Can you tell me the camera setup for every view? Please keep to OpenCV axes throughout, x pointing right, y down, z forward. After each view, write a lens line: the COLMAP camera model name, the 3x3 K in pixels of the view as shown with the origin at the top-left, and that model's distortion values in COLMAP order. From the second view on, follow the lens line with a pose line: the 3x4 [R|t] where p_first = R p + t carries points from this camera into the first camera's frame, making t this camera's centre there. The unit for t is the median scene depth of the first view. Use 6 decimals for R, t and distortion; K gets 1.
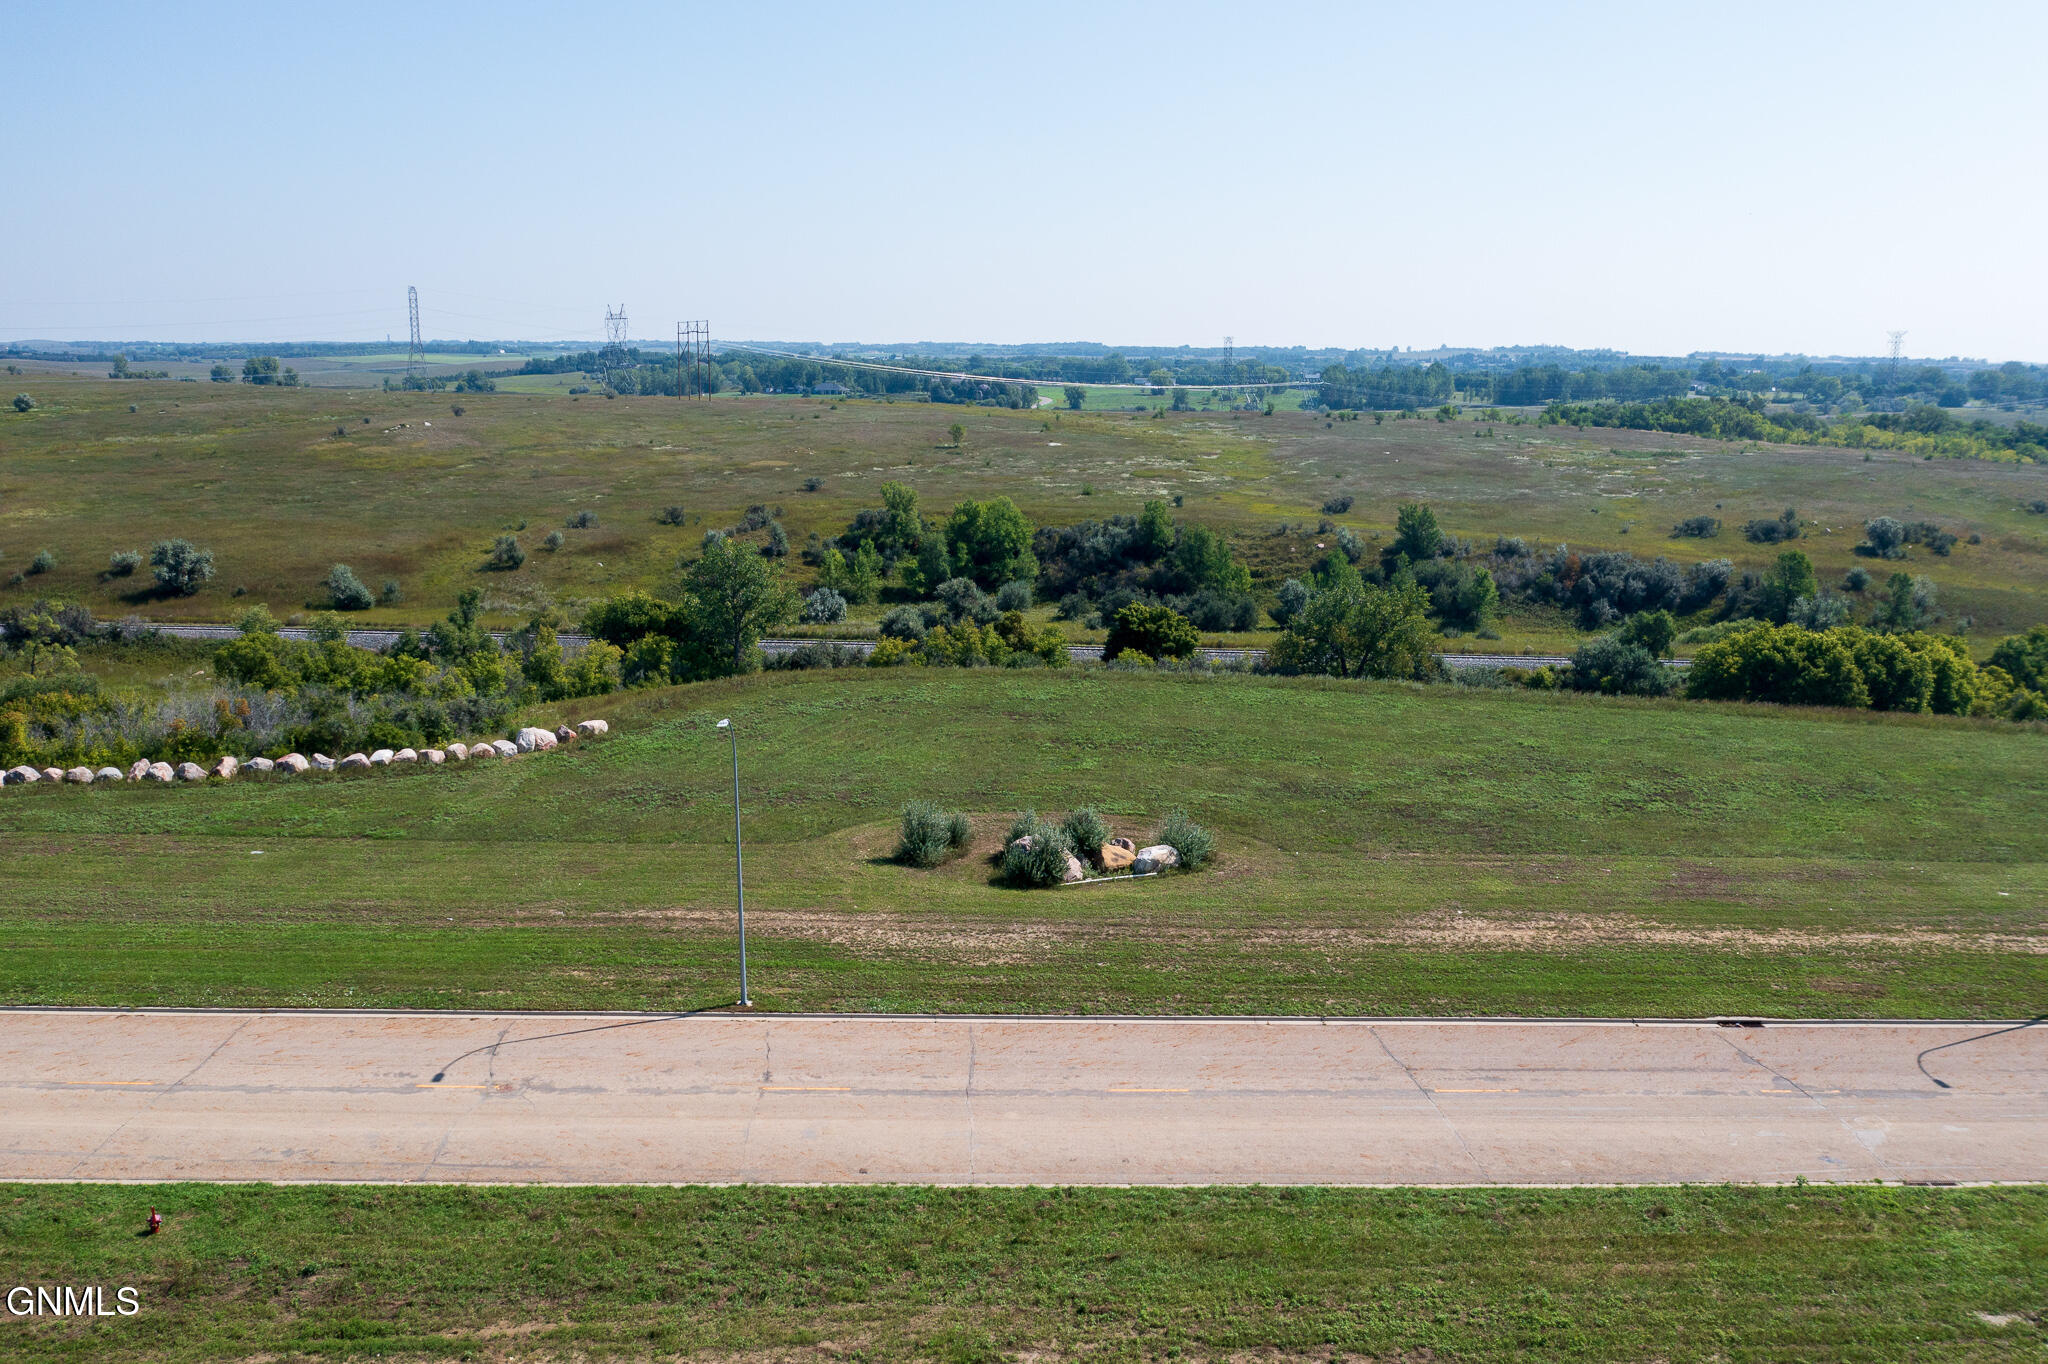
lens RADIAL K [[1601.4, 0, 1024.8], [0, 1601.4, 689.7], [0, 0, 1]] dist [-0.025078, 0.001712]
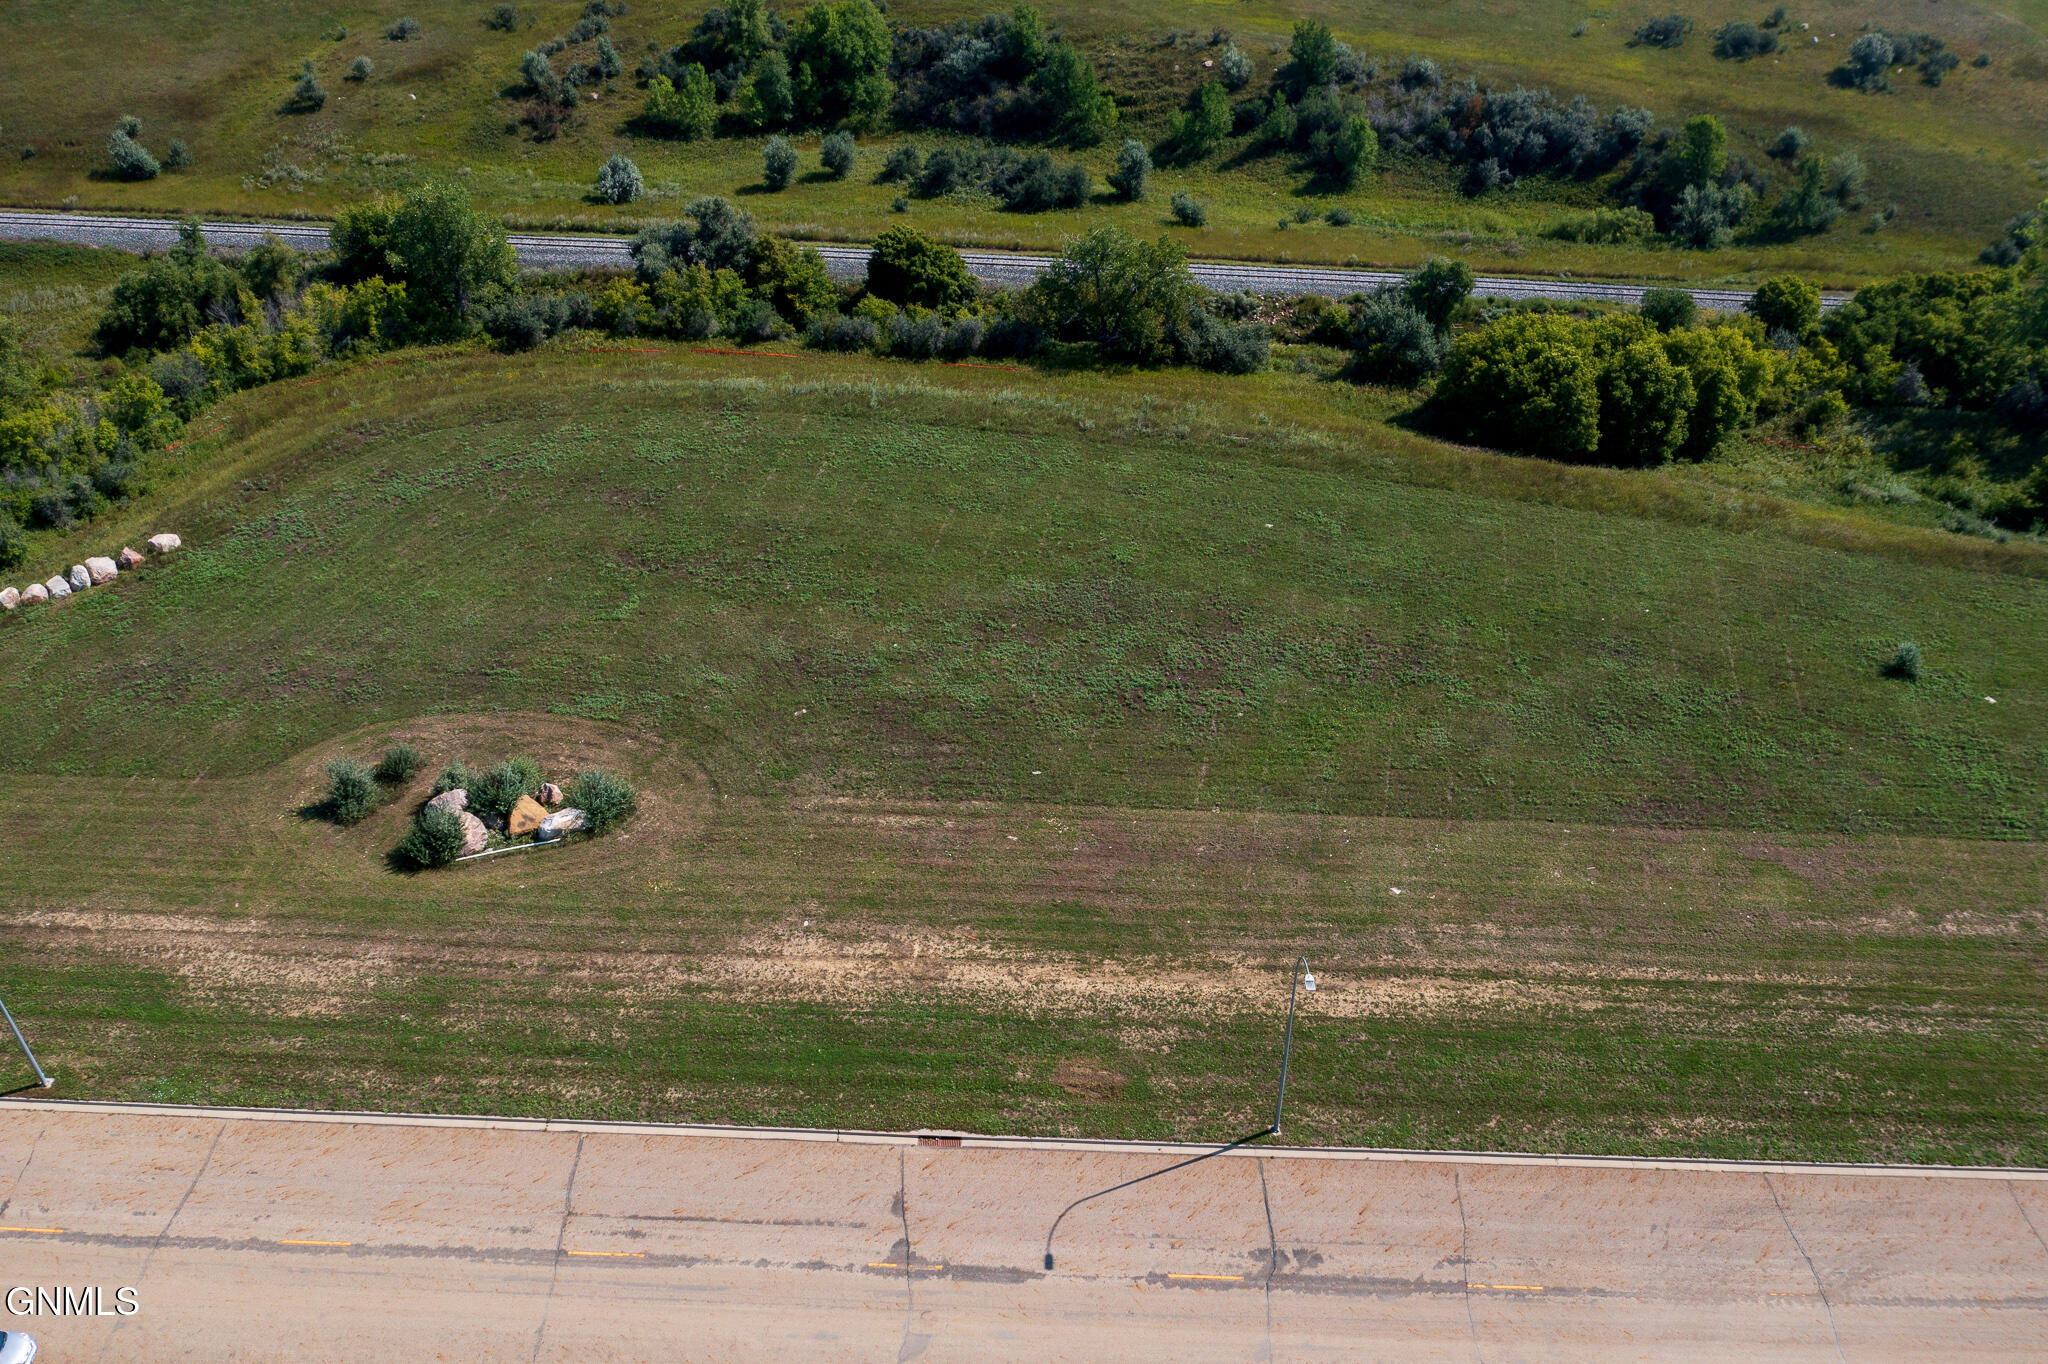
lens RADIAL K [[1601.4, 0, 1024.8], [0, 1601.4, 689.7], [0, 0, 1]] dist [-0.025078, 0.001712]
pose [[0.996762, 0.036204, -0.071791, 0.173224], [-0.002973, 0.908871, 0.417067, -0.155494], [0.080348, -0.415503, 0.906036, 0.046981]]
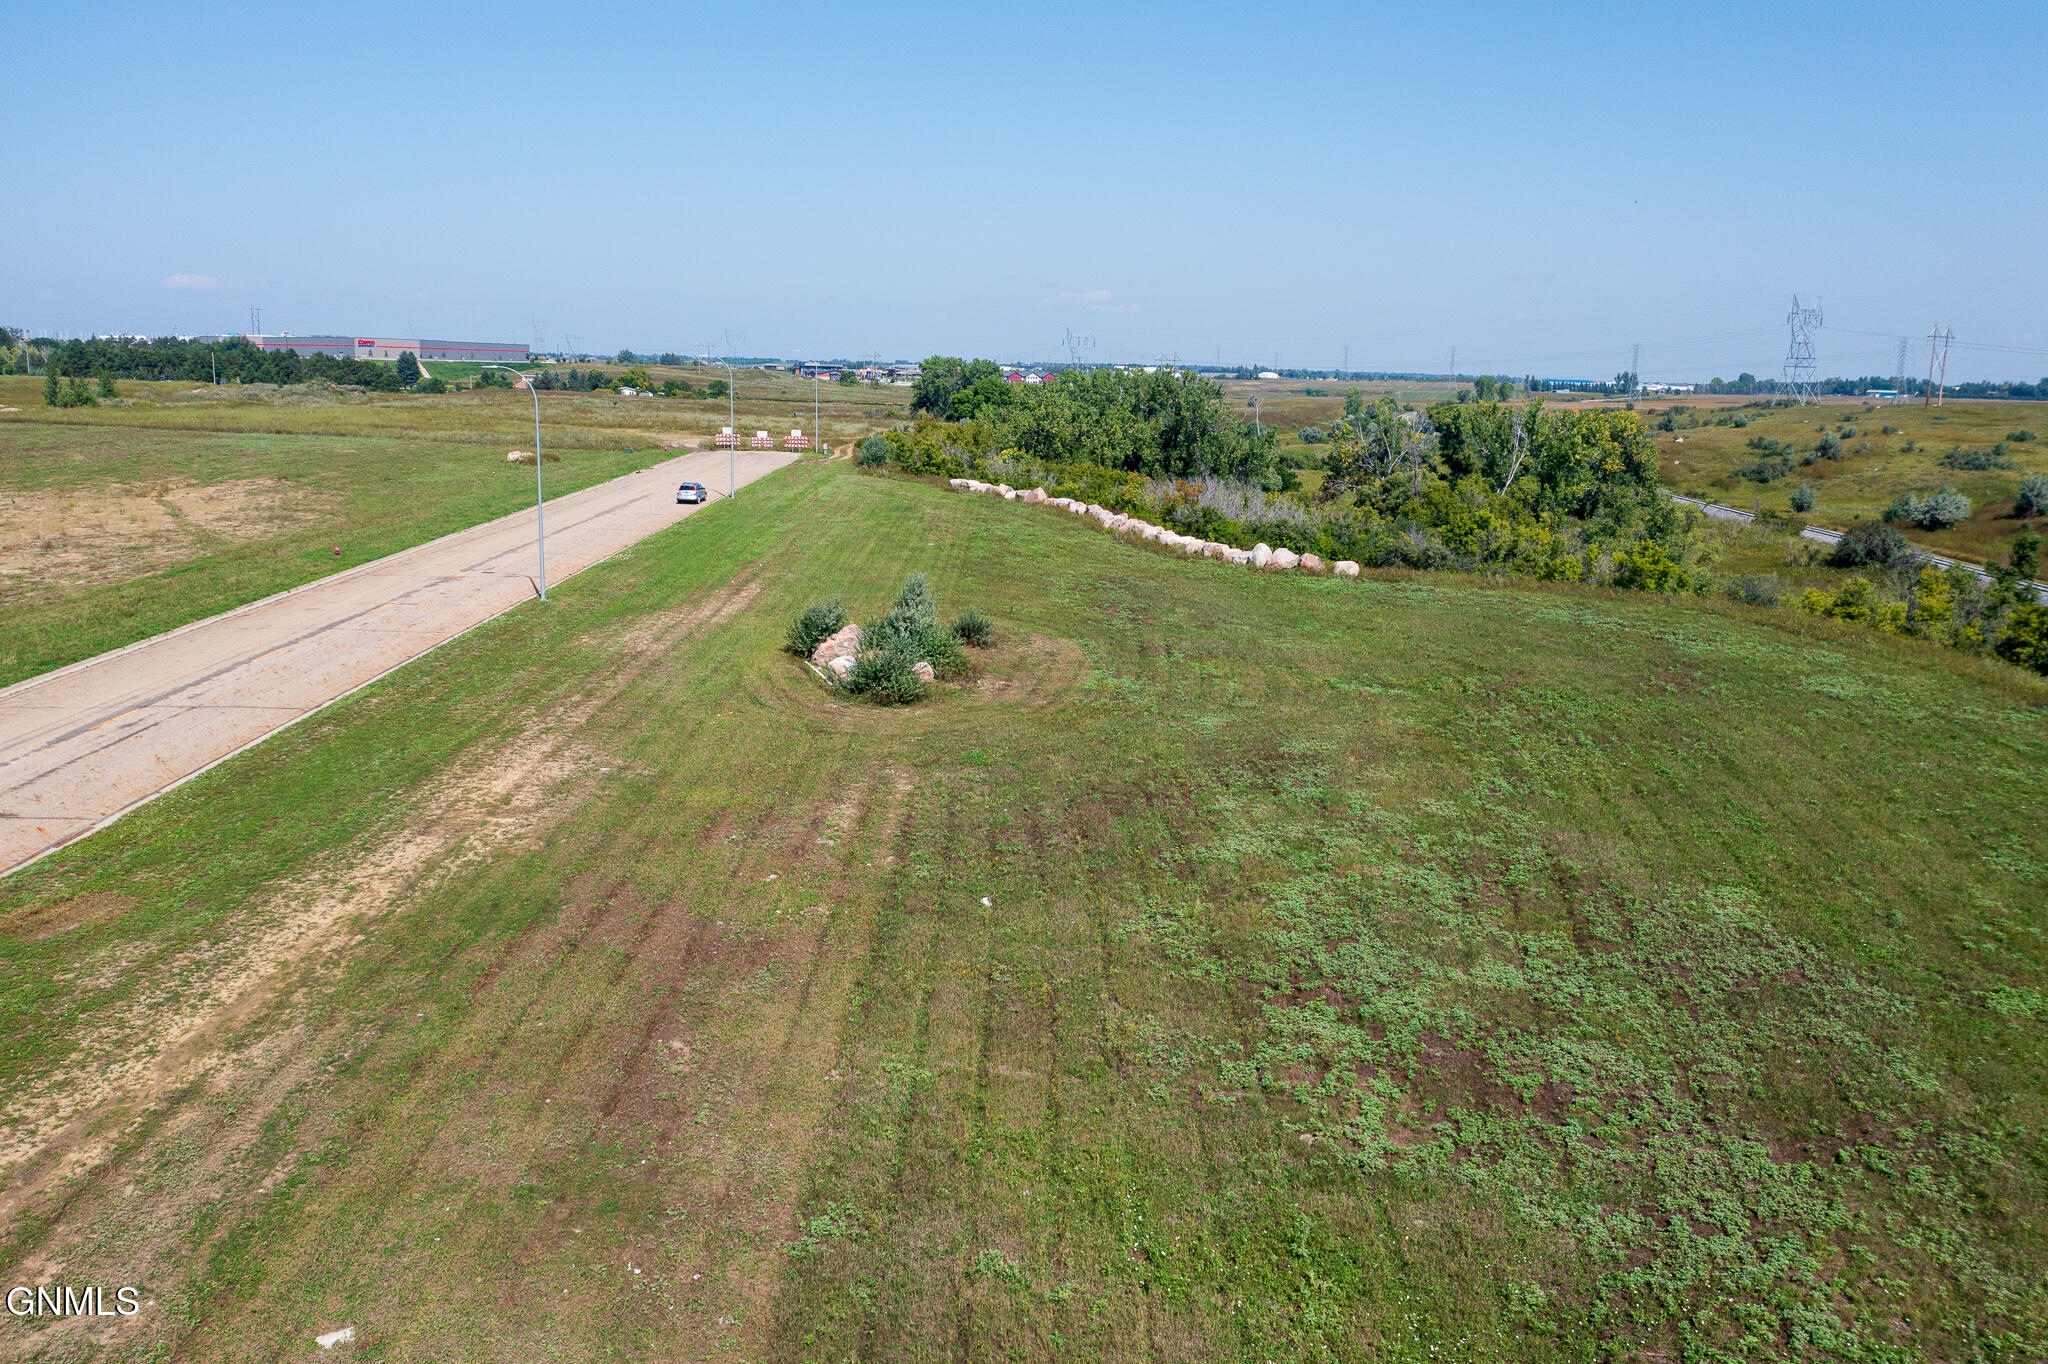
lens RADIAL K [[1601.4, 0, 1024.8], [0, 1601.4, 689.7], [0, 0, 1]] dist [-0.025078, 0.001712]
pose [[-0.050013, 0.185670, -0.981339, 0.329721], [-0.225948, 0.954990, 0.192200, -0.022536], [0.972855, 0.231344, -0.005810, 0.418699]]
